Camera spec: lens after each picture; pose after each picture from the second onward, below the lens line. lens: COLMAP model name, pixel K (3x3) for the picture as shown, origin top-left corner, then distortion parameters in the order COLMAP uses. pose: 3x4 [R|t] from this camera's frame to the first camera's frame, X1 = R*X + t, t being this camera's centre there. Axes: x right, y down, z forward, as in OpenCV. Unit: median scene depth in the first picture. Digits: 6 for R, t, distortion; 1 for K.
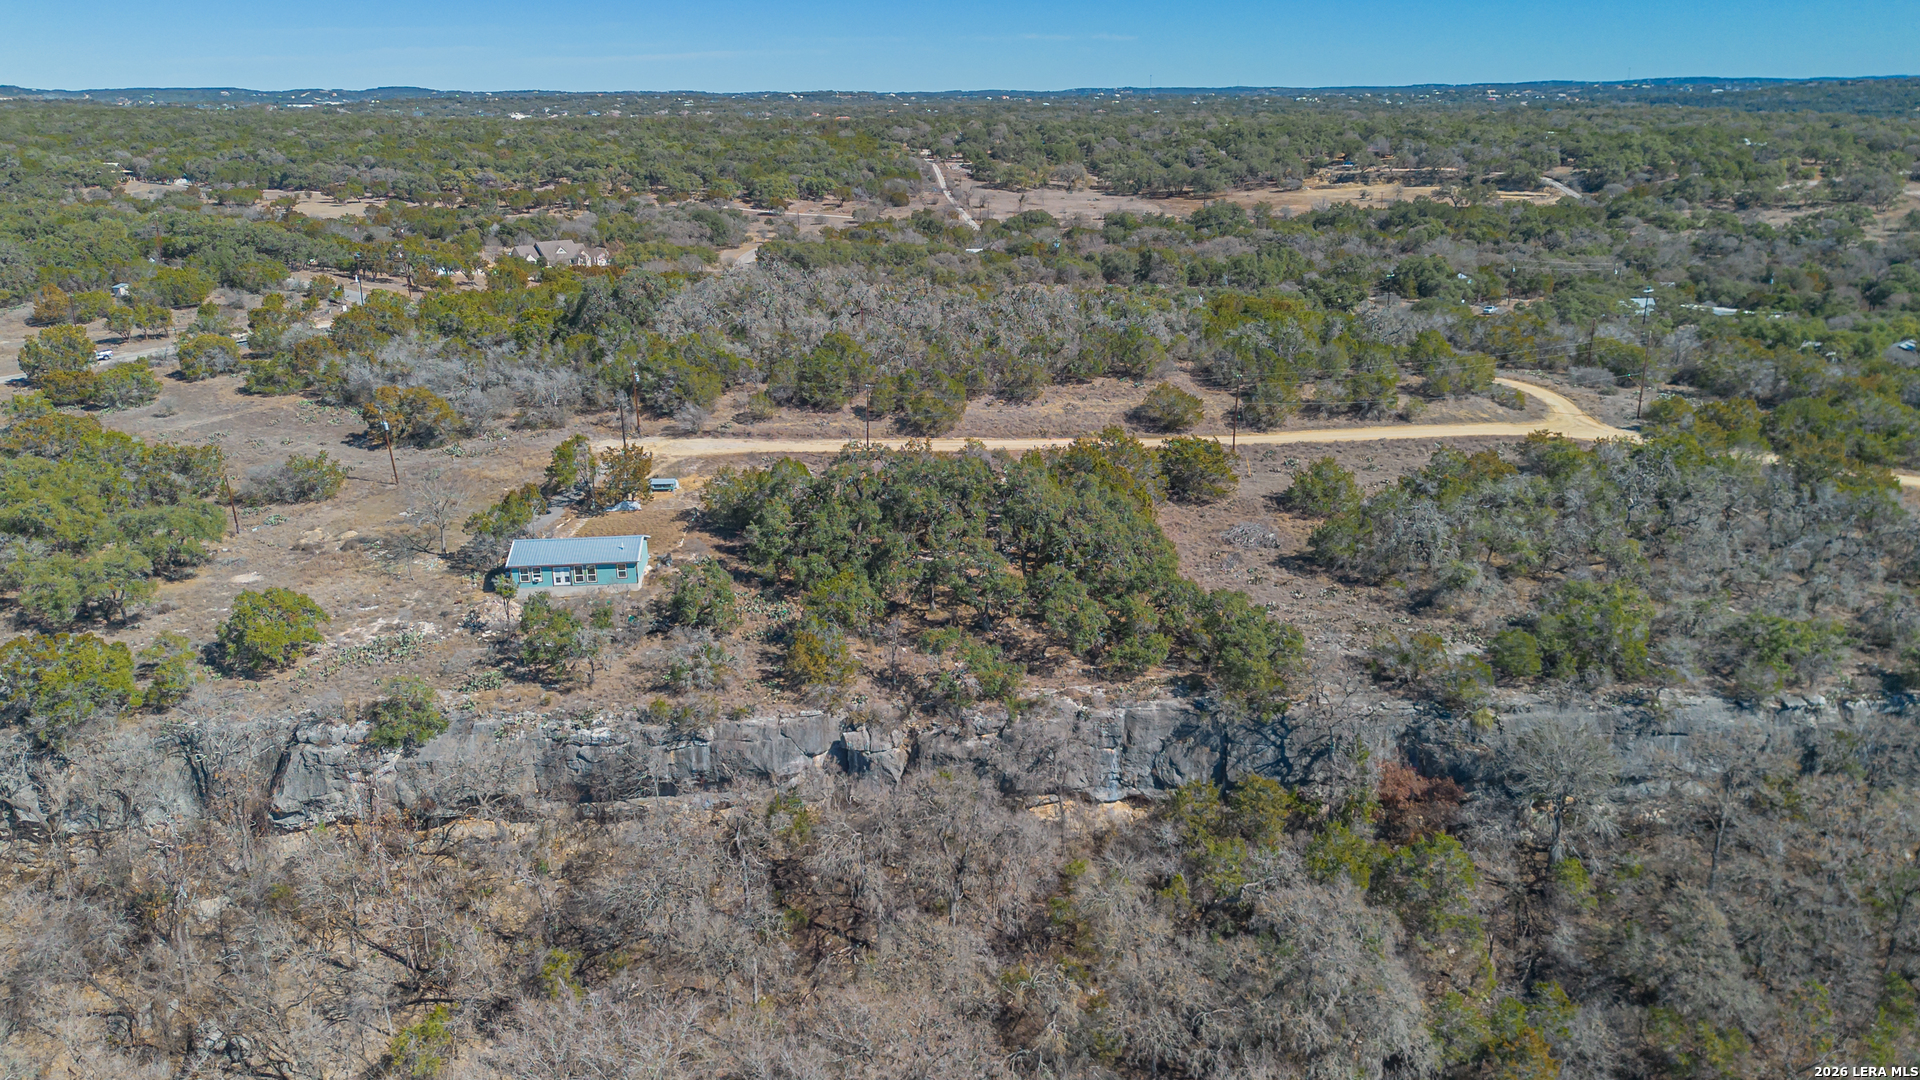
lens RADIAL K [[1401.2, 0, 960.0], [0, 1401.2, 540.0], [0, 0, 1]] dist [0.067969, -0.067188]
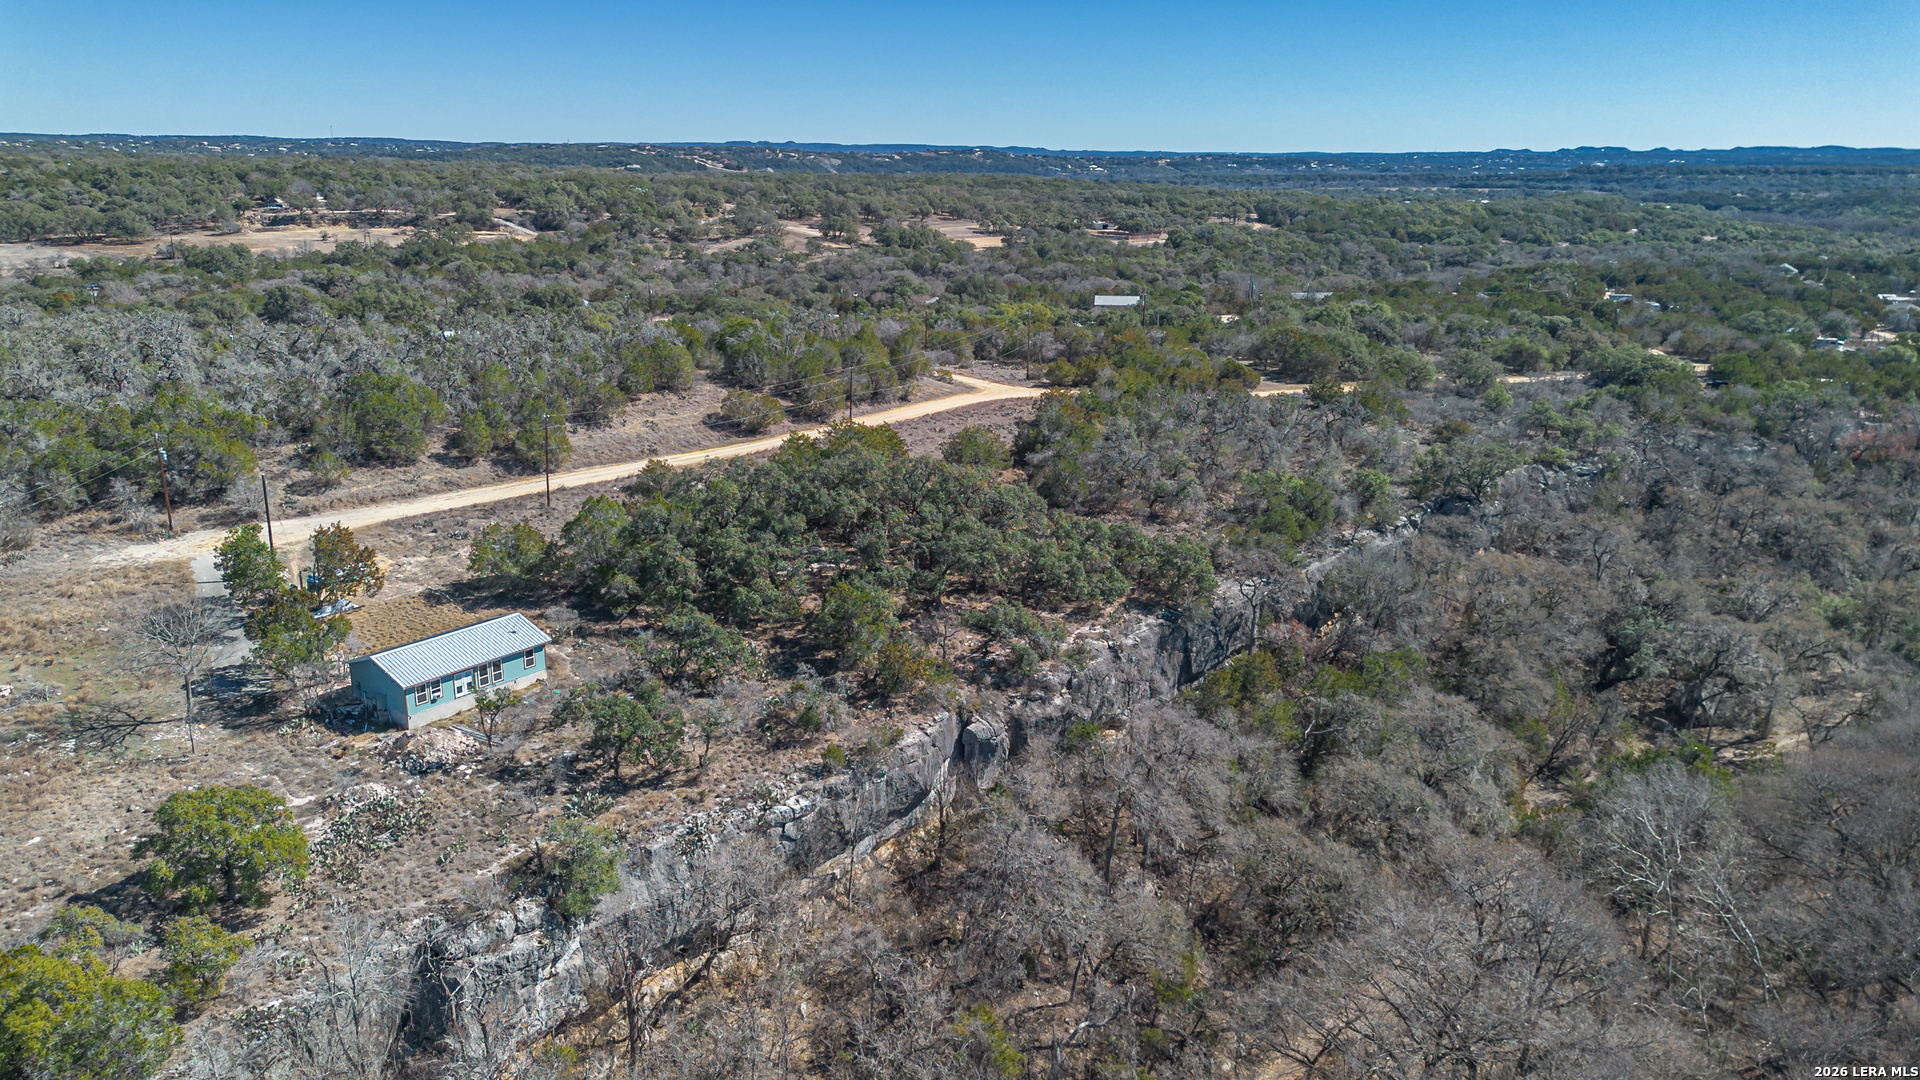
lens RADIAL K [[1363.2, 0, 960.0], [0, 1363.2, 540.0], [0, 0, 1]] dist [0.066815, -0.065995]
pose [[0.665057, -0.183554, 0.723884, -0.477931], [0.205298, 0.976914, 0.059100, -0.029640], [-0.718020, 0.109307, 0.687386, 0.216430]]
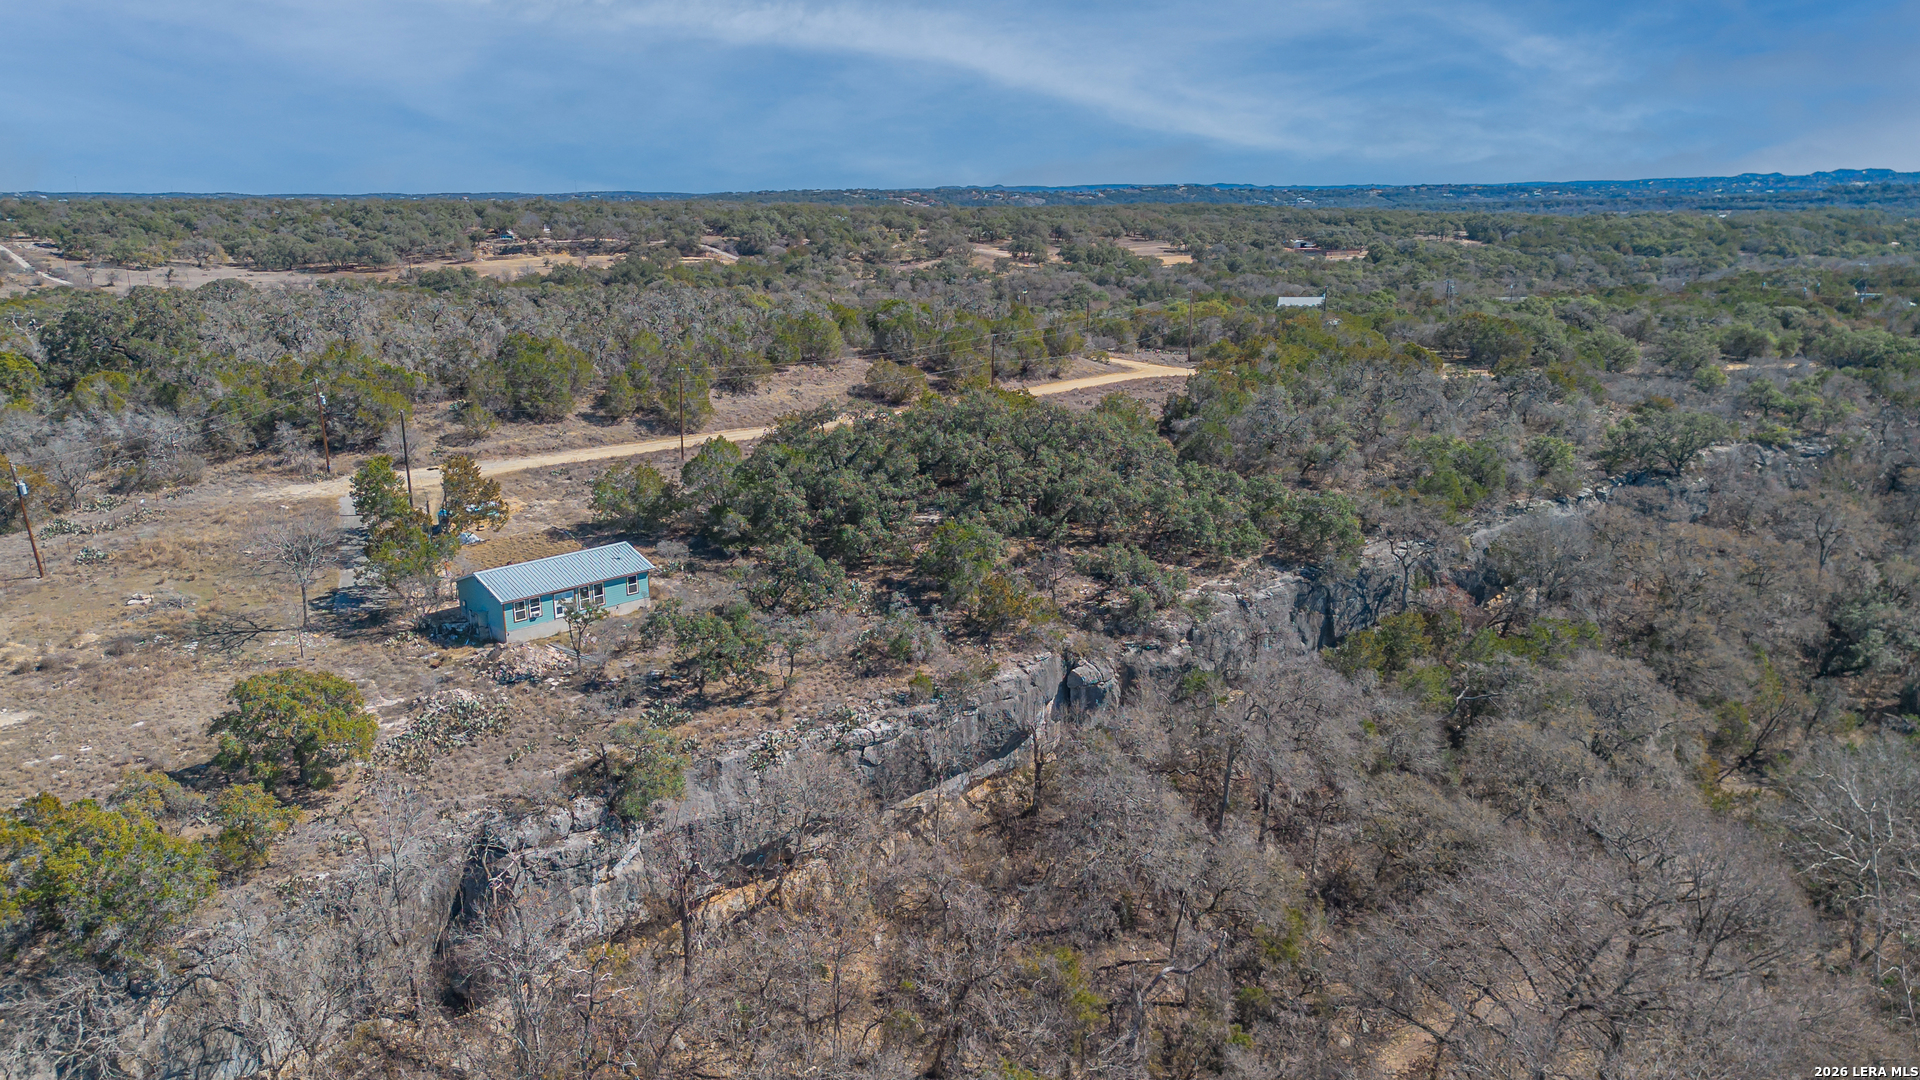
lens RADIAL K [[1349.8, 0, 960.0], [0, 1349.8, 540.0], [0, 0, 1]] dist [0.070695, -0.070380]
pose [[0.766728, -0.153889, 0.623255, -0.434208], [0.193328, 0.981124, 0.004419, 0.022788], [-0.612171, 0.117105, 0.782006, 0.218500]]
